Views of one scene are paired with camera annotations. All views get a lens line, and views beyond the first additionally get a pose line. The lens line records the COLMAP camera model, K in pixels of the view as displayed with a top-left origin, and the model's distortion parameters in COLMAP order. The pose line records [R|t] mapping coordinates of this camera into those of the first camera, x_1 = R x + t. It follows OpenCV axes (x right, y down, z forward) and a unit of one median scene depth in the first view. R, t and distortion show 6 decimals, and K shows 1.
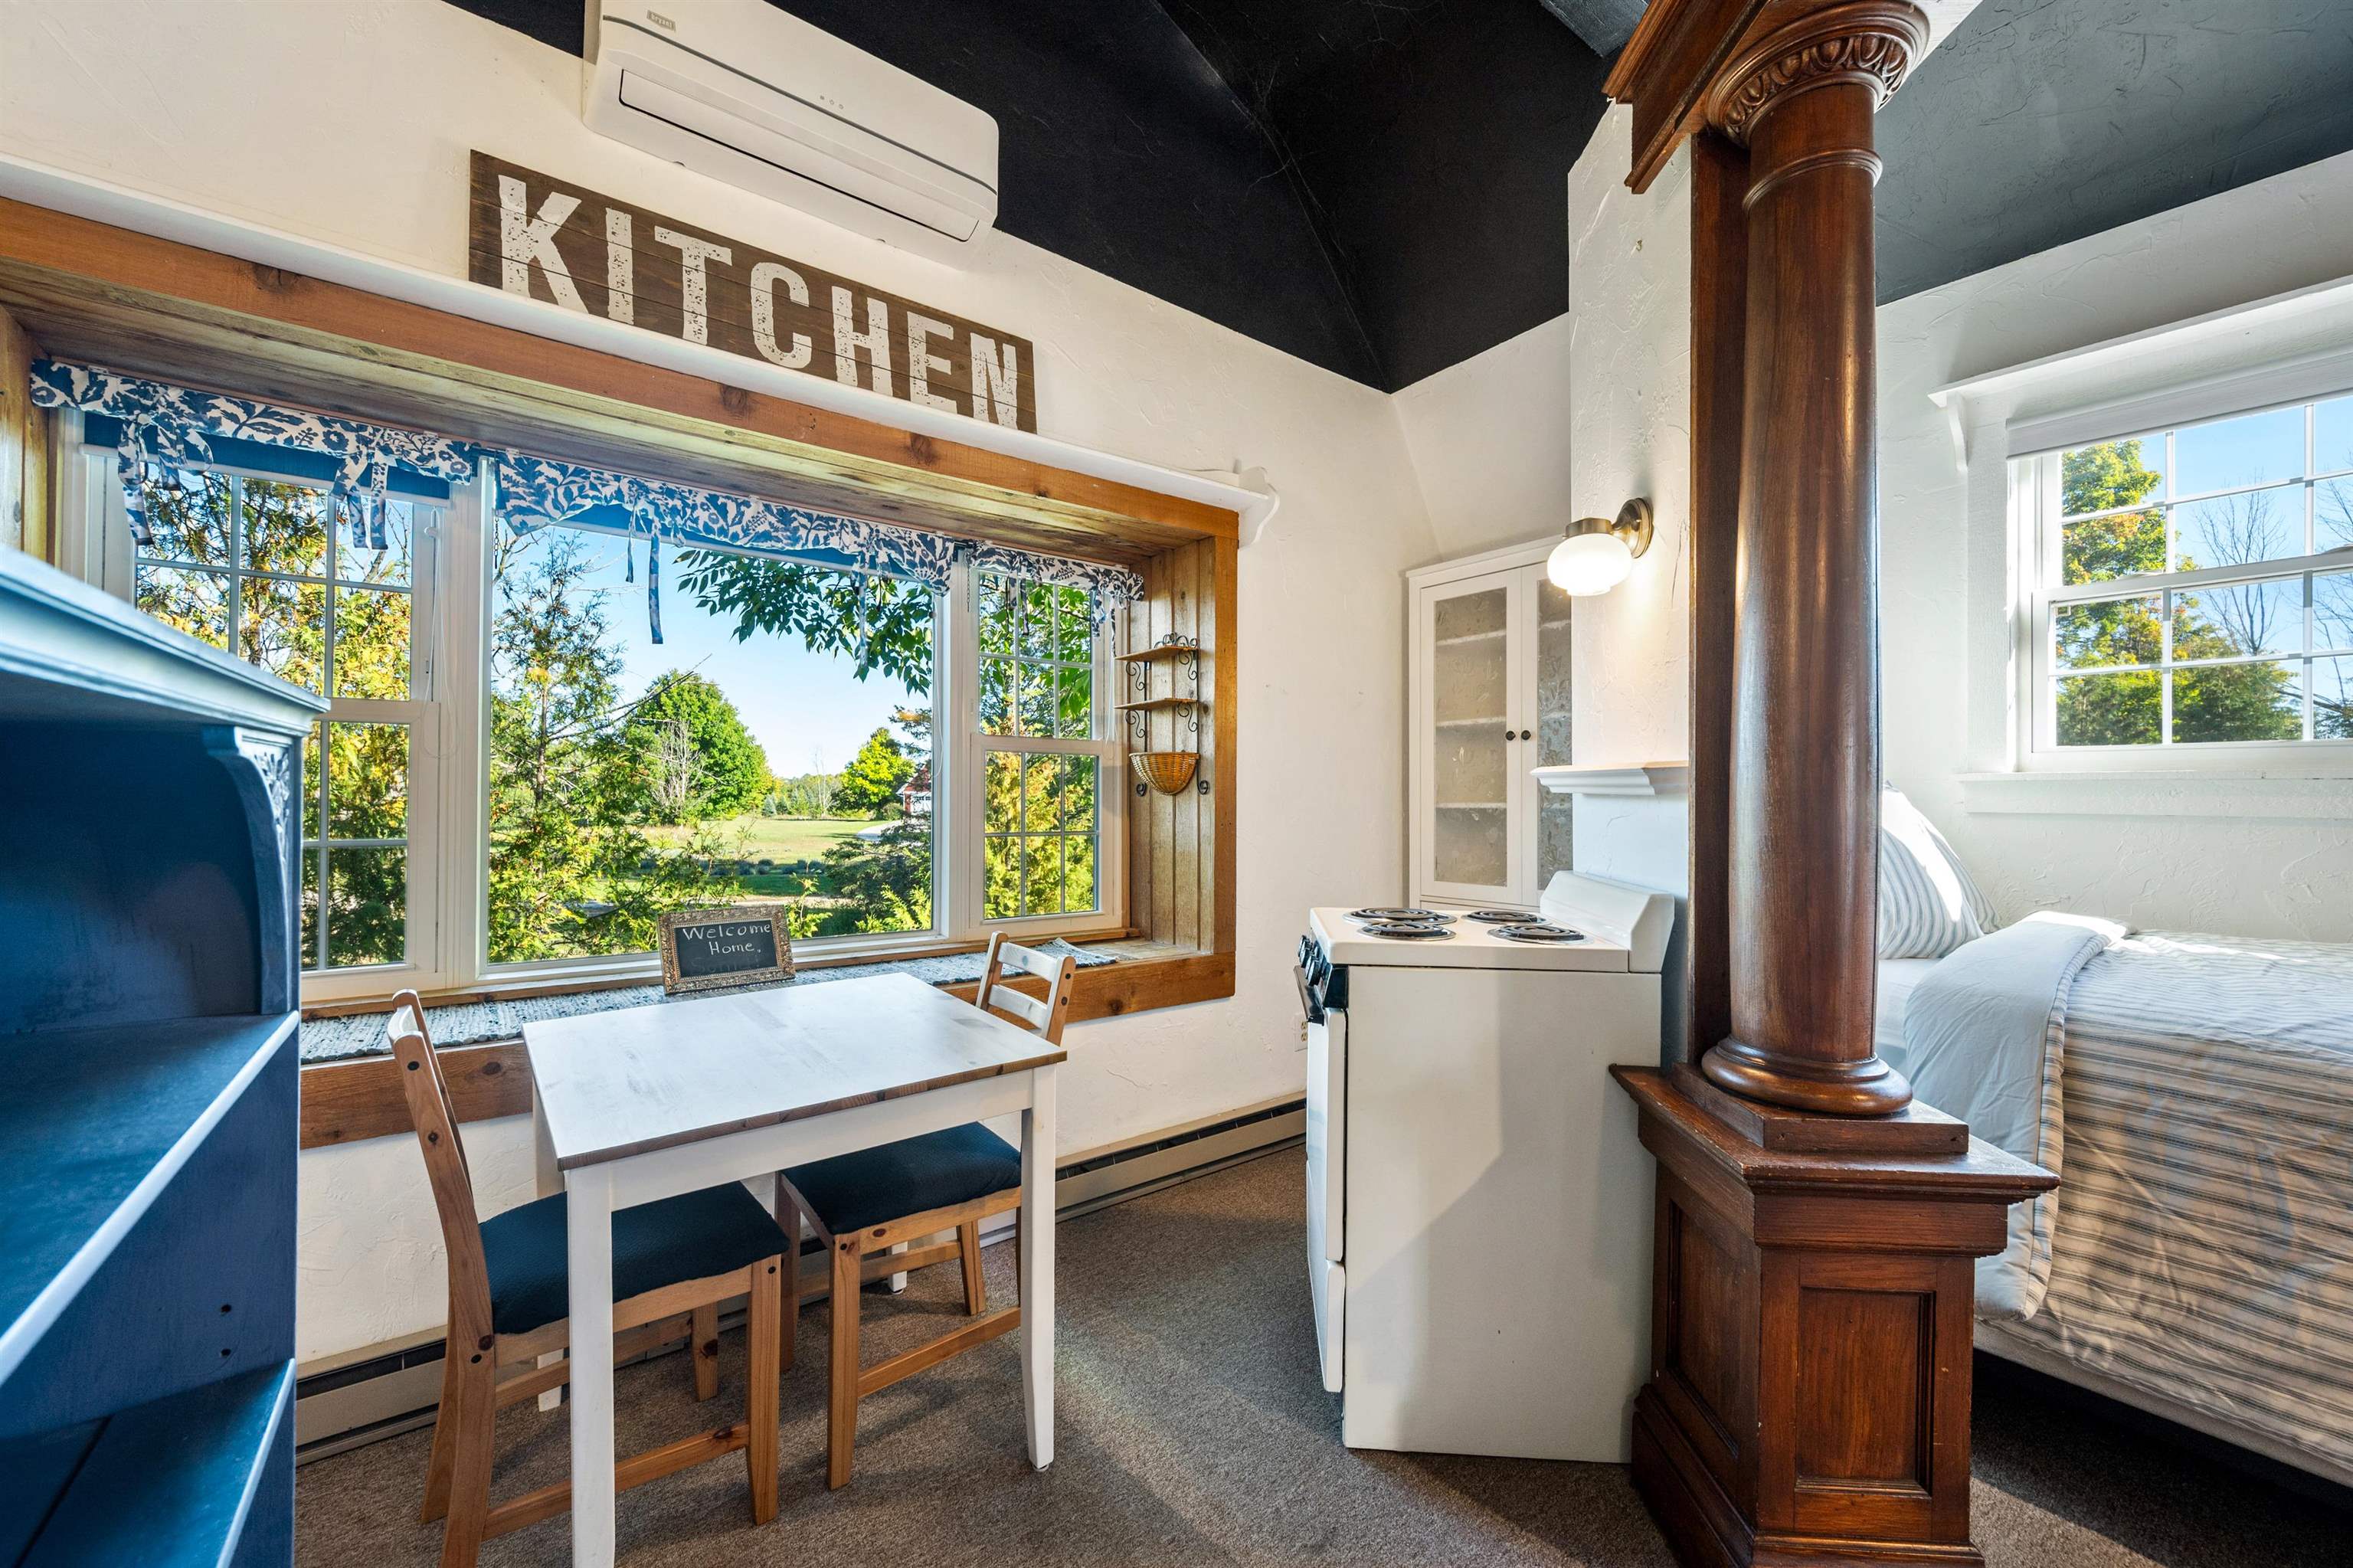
lens RADIAL K [[915.4, 0, 1180.1], [0, 915.4, 787.0], [0, 0, 1]] dist [-0.000098, 0.000183]
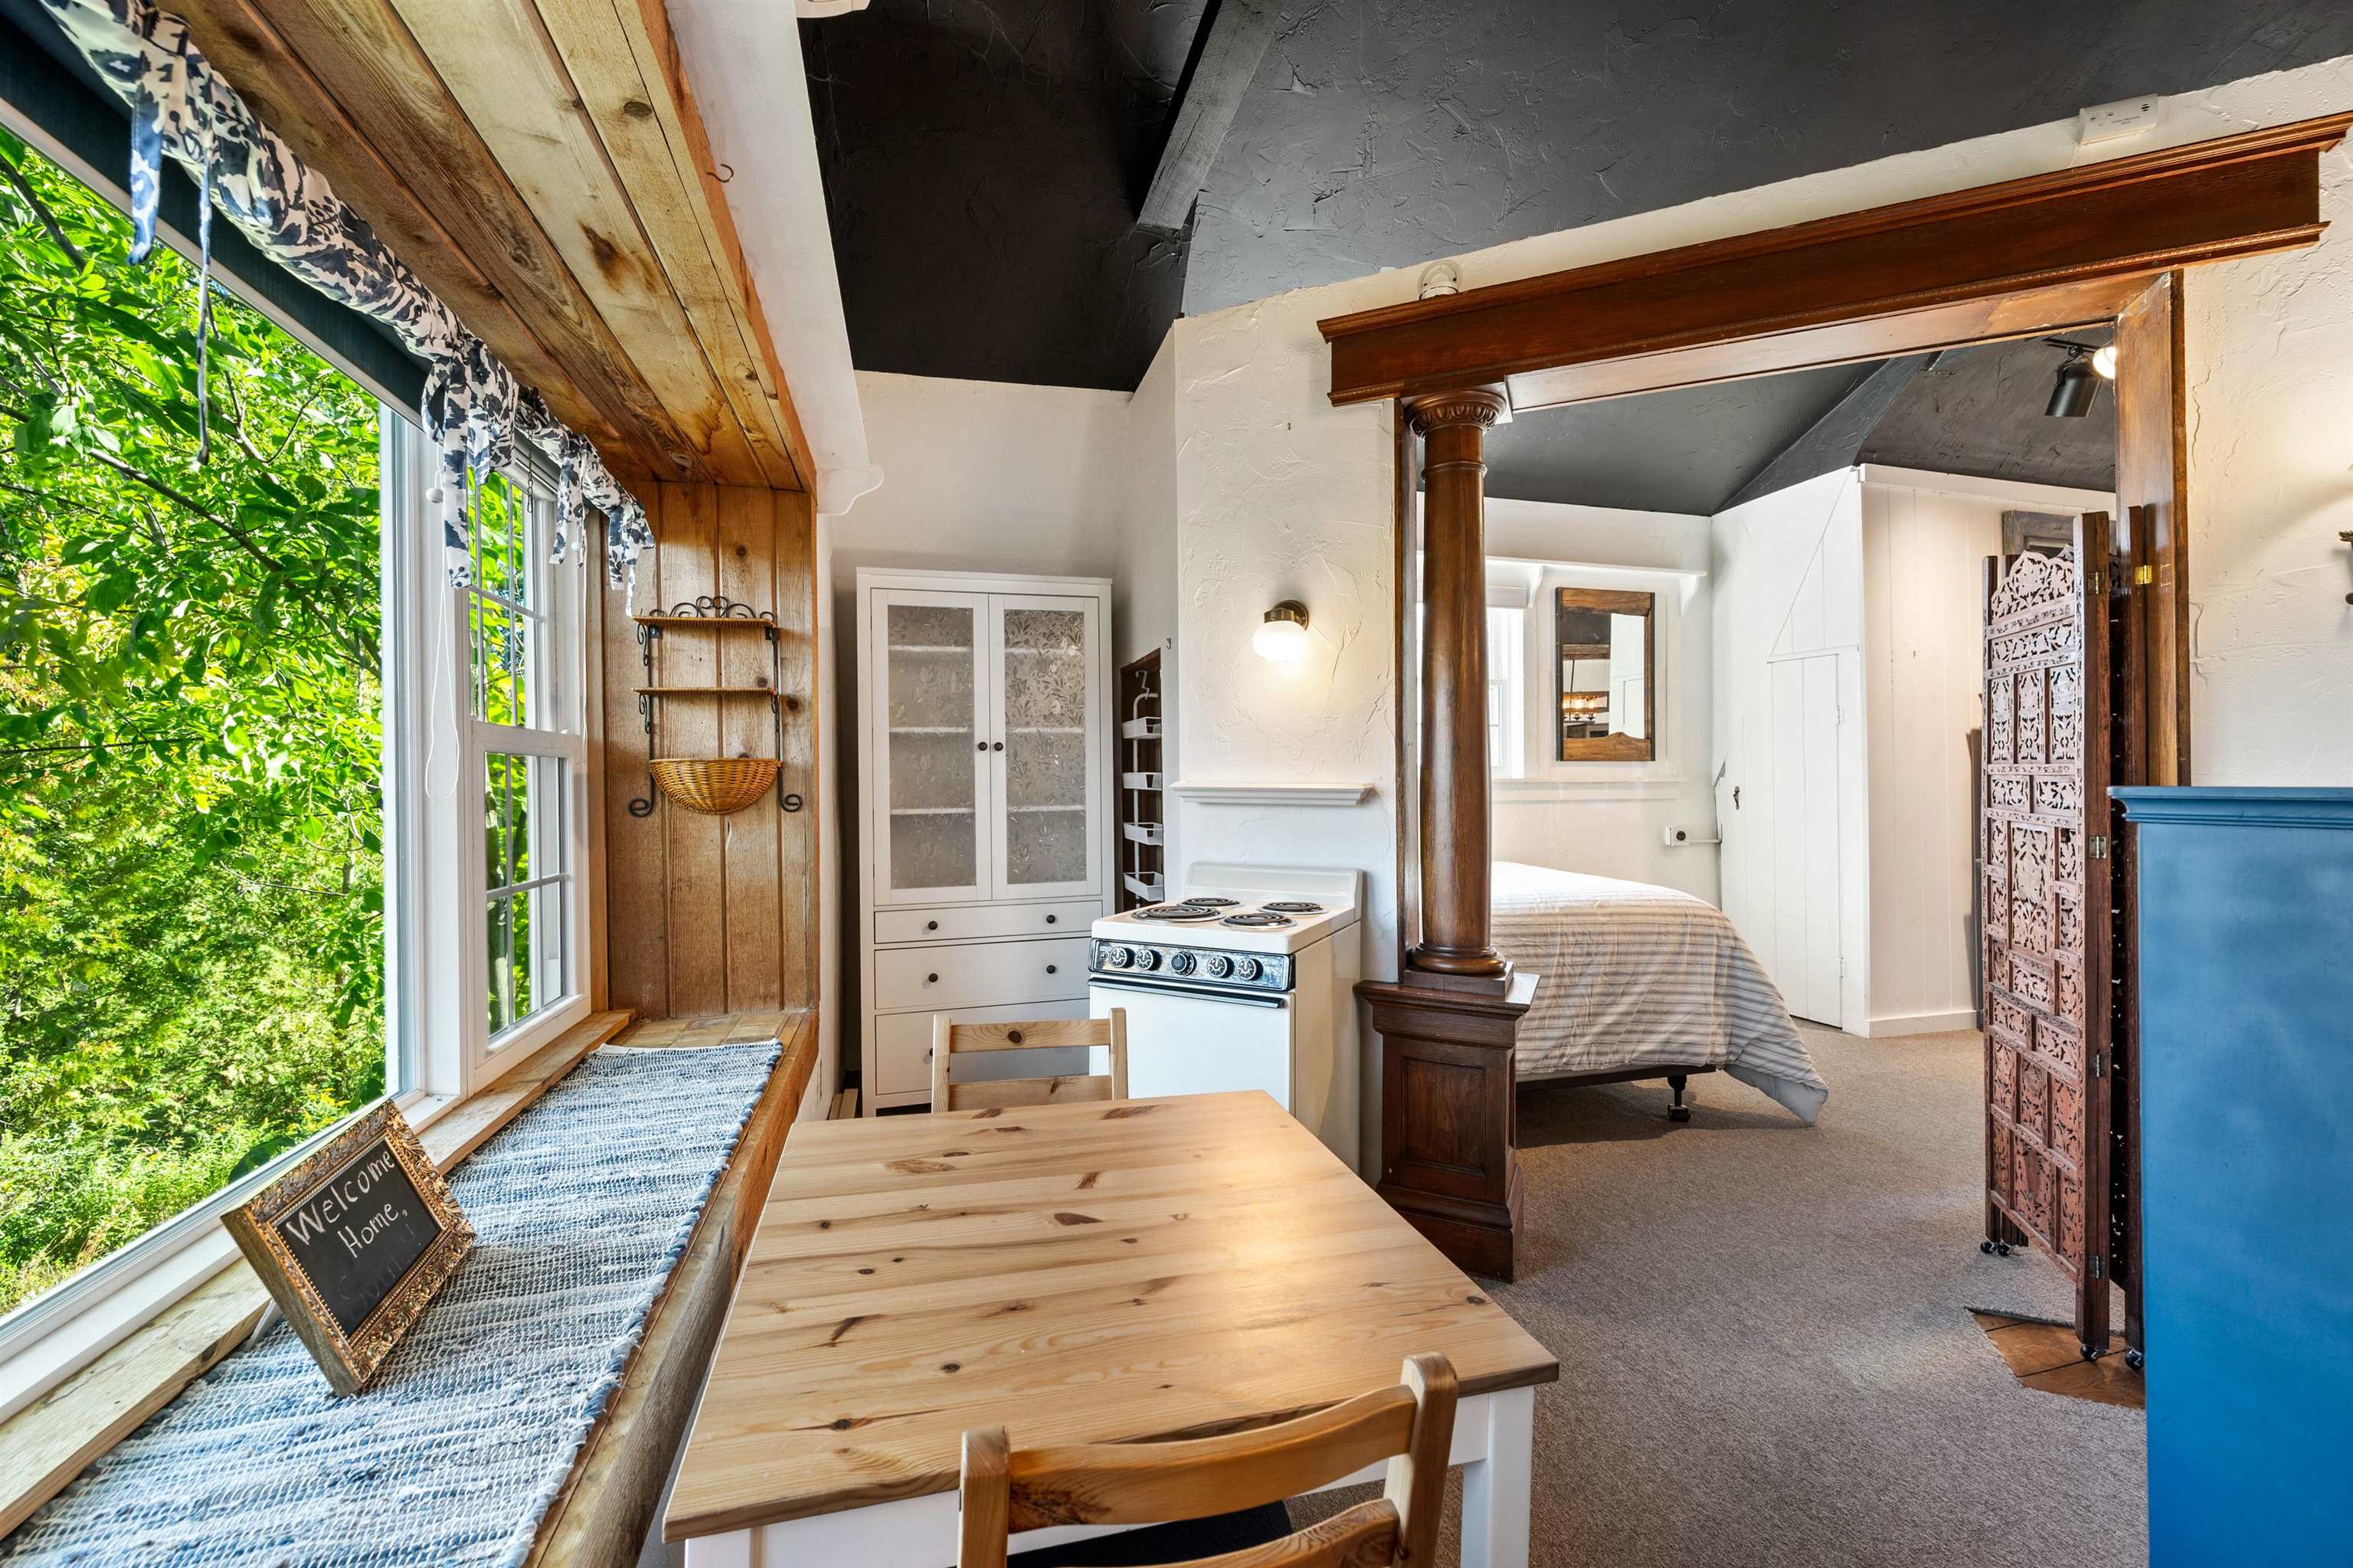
lens RADIAL K [[912.1, 0, 1172.9], [0, 912.1, 772.1], [0, 0, 1]] dist [-0.007452, 0.000104]
pose [[0.377855, -0.000441, 0.925865, -0.635382], [-0.000515, 1.000000, 0.000687, -0.030024], [-0.925865, -0.000736, 0.377854, 0.430357]]
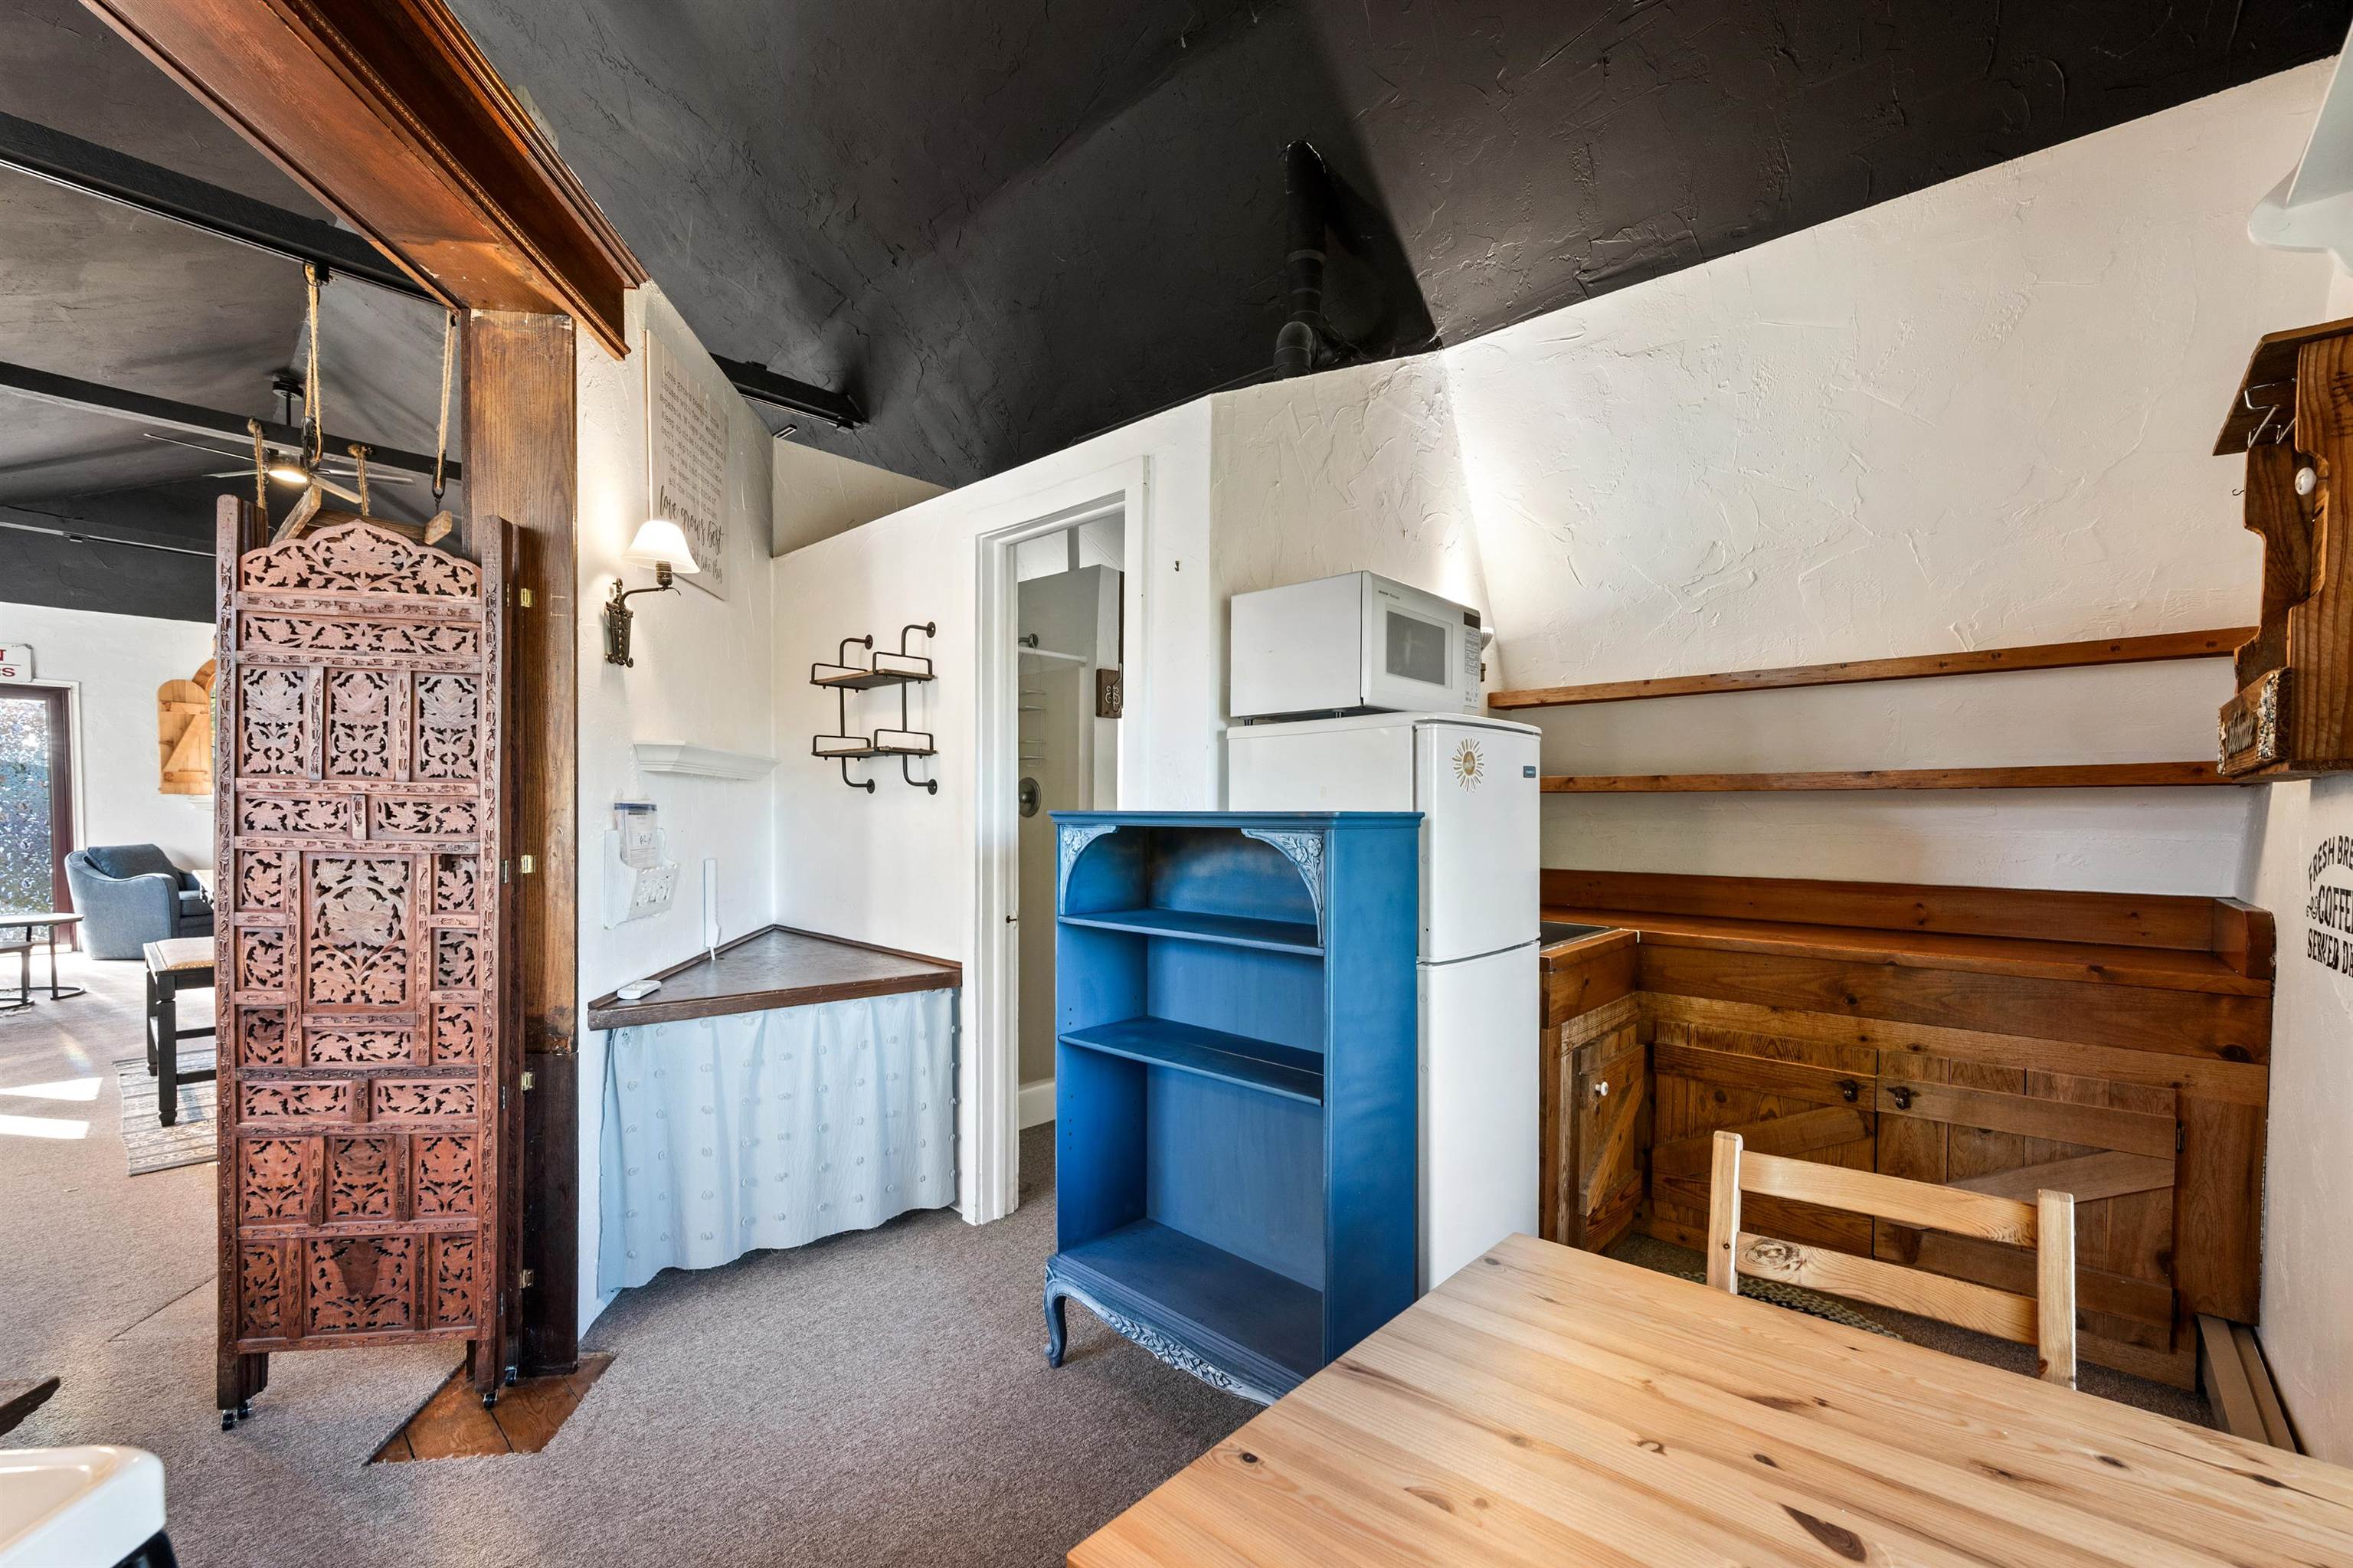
lens RADIAL K [[961.2, 0, 1174.9], [0, 961.2, 838.8], [0, 0, 1]] dist [0.000258, 0.000201]
pose [[-0.985387, -0.012495, -0.169871, -0.058794], [-0.016574, 0.999607, 0.022616, -0.020021], [0.169521, 0.025101, -0.985207, 0.841699]]
